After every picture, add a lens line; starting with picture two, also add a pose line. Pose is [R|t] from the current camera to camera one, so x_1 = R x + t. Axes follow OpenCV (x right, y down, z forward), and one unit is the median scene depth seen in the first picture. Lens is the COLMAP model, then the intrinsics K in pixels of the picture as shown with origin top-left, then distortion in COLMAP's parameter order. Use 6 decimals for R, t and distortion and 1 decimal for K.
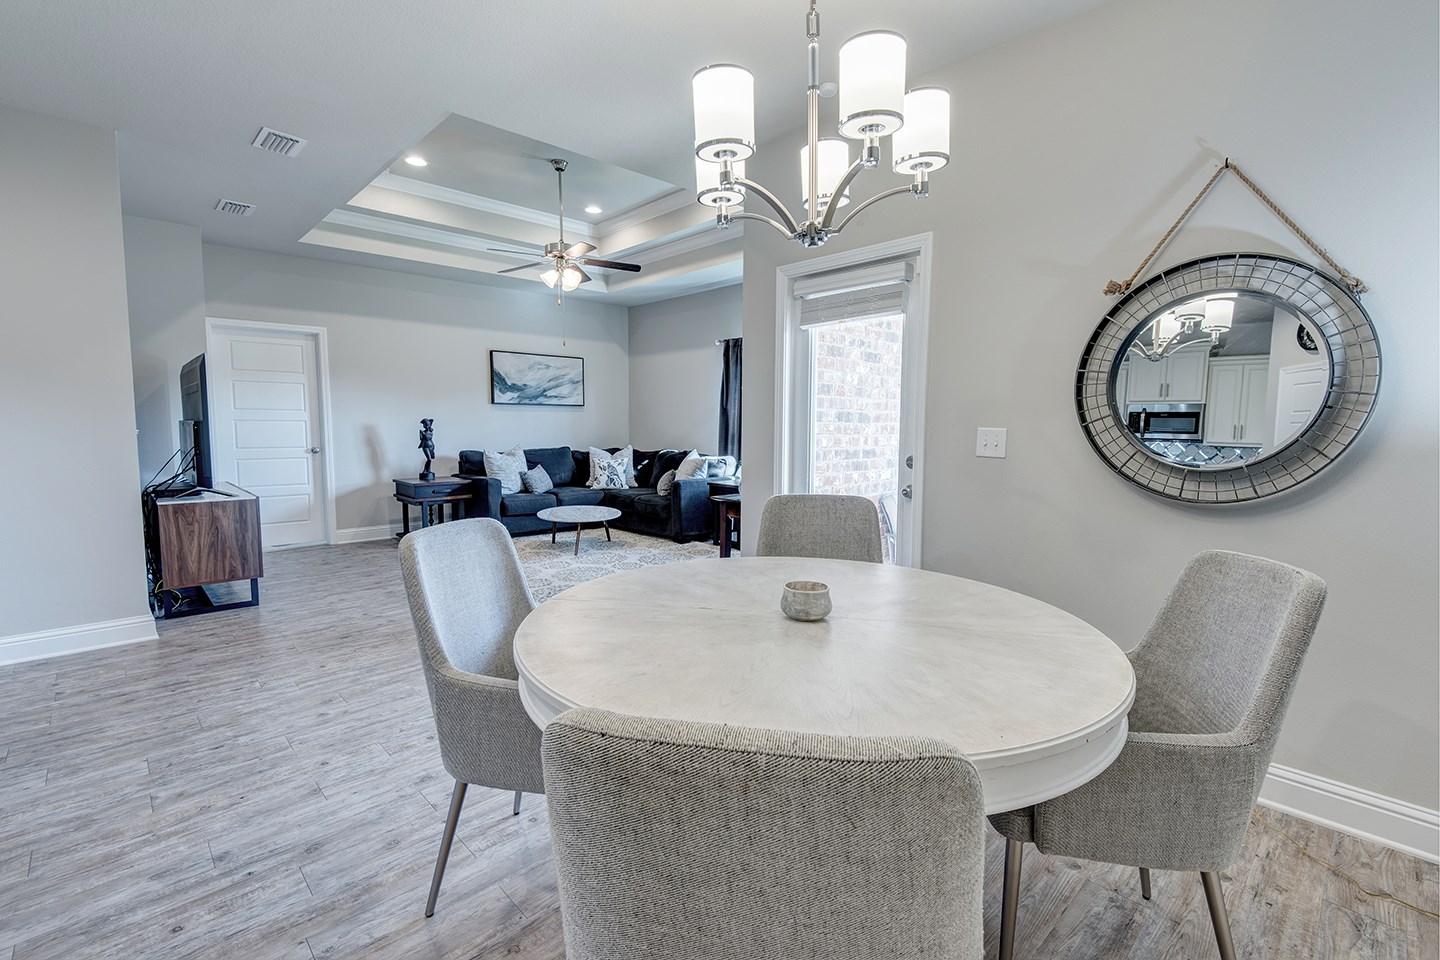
lens RADIAL K [[654.6, 0, 721.4], [0, 654.6, 491.0], [0, 0, 1]] dist [-0.029547, -0.006390]
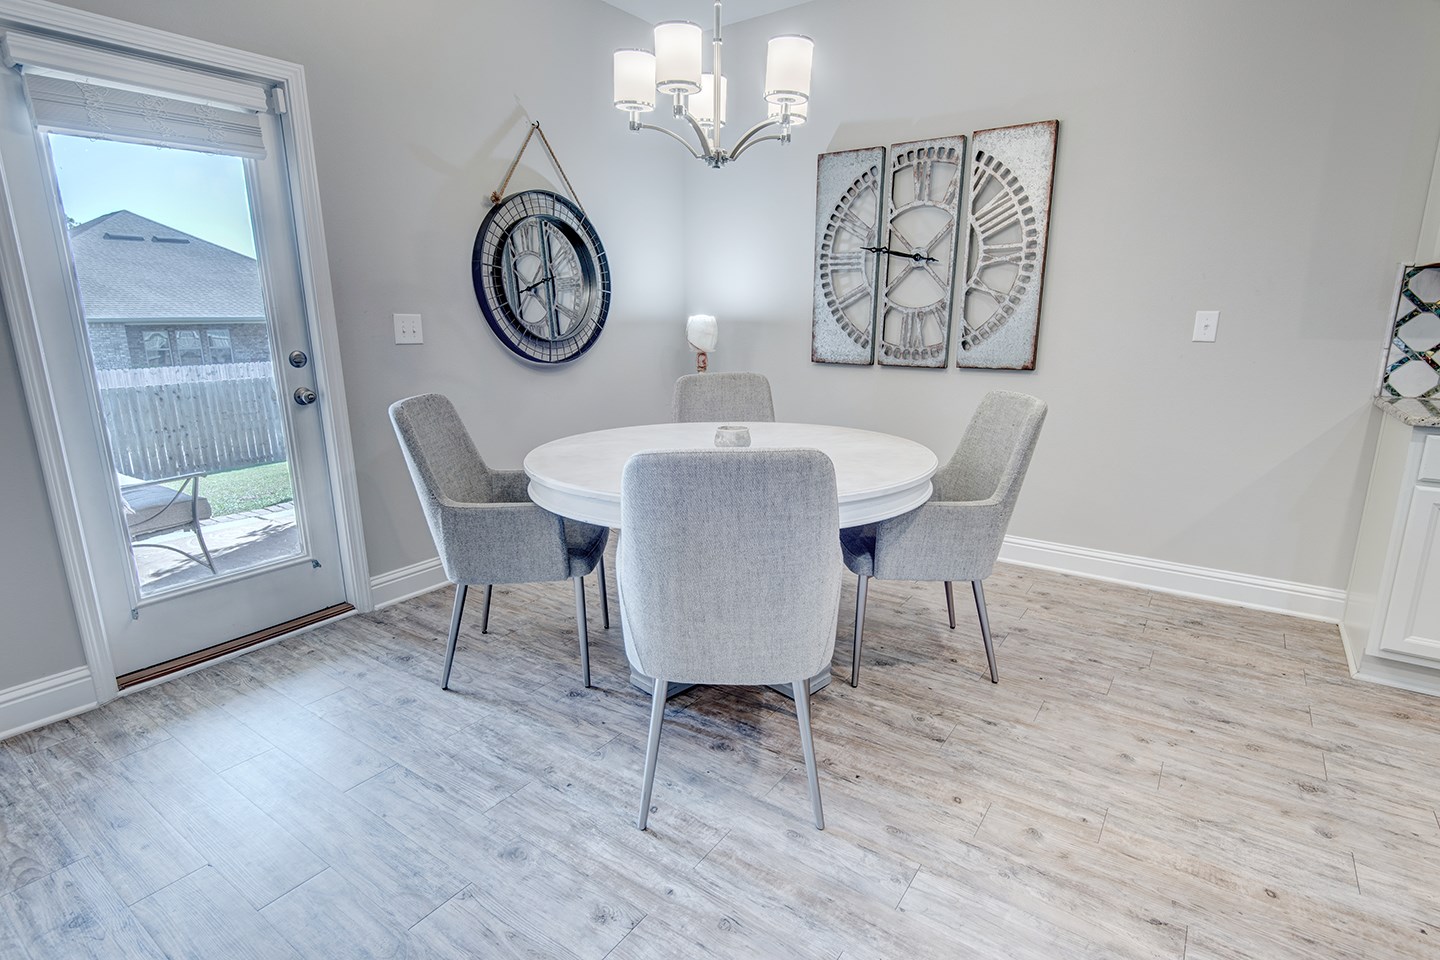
lens RADIAL K [[717.2, 0, 725.5], [0, 717.2, 487.1], [0, 0, 1]] dist [-0.002236, -0.003850]
pose [[-0.197918, -0.238247, 0.950824, -0.994215], [0.088953, 0.961645, 0.259474, -0.103020], [-0.976174, 0.135934, -0.169134, 0.925143]]
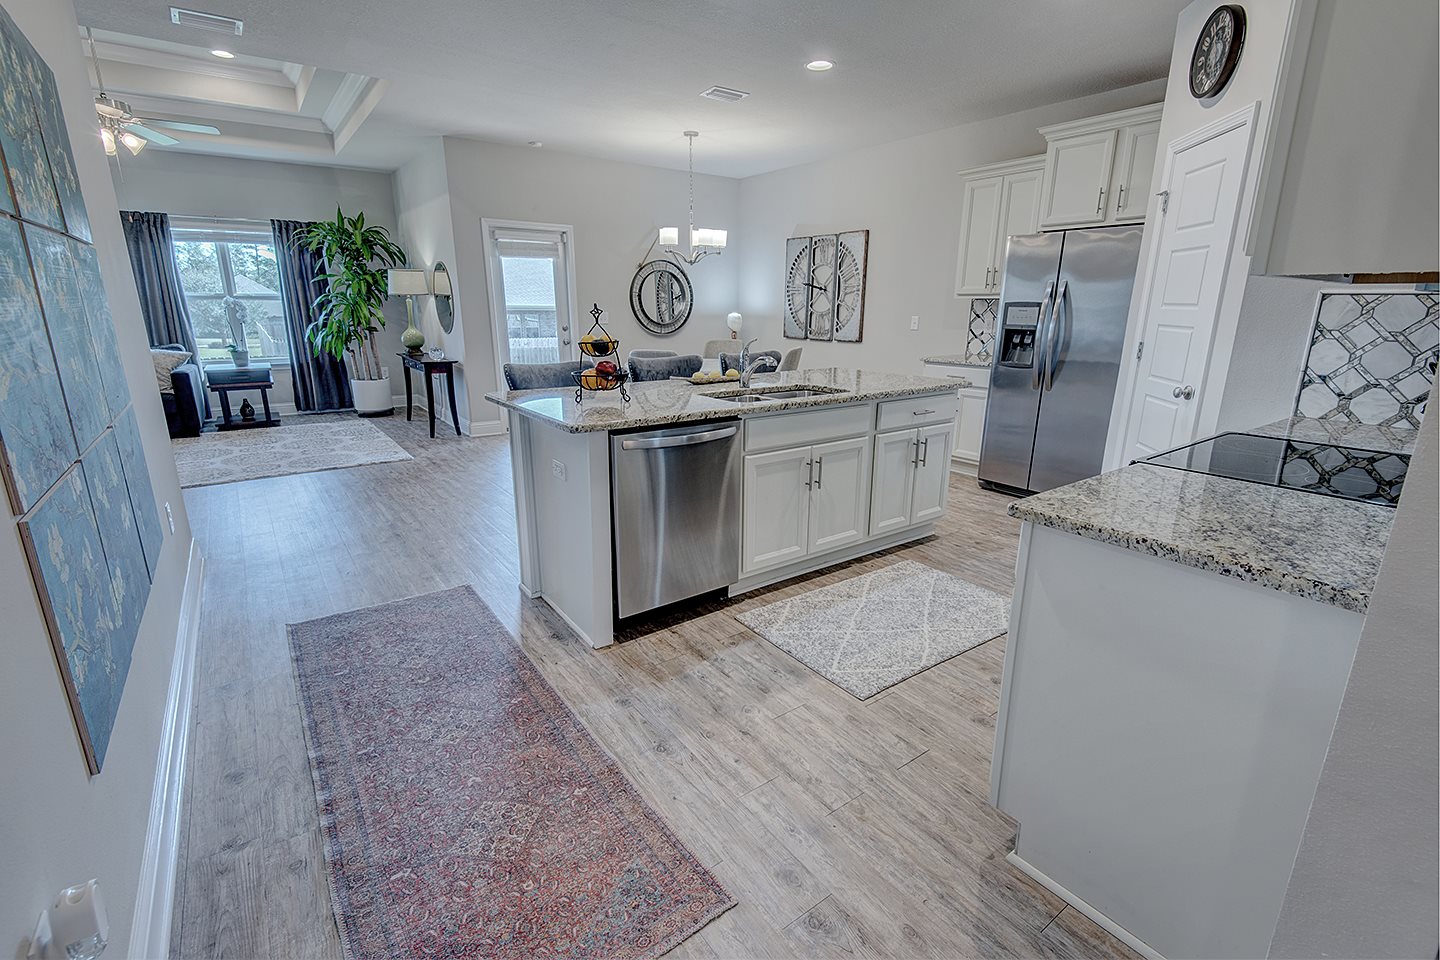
lens RADIAL K [[654.6, 0, 723.1], [0, 654.6, 489.3], [0, 0, 1]] dist [-0.029547, -0.006390]
pose [[0.123772, -0.275917, 0.953179, -2.793312], [0.081740, 0.960136, 0.267317, -0.093102], [-0.988938, 0.044827, 0.141391, 0.215380]]
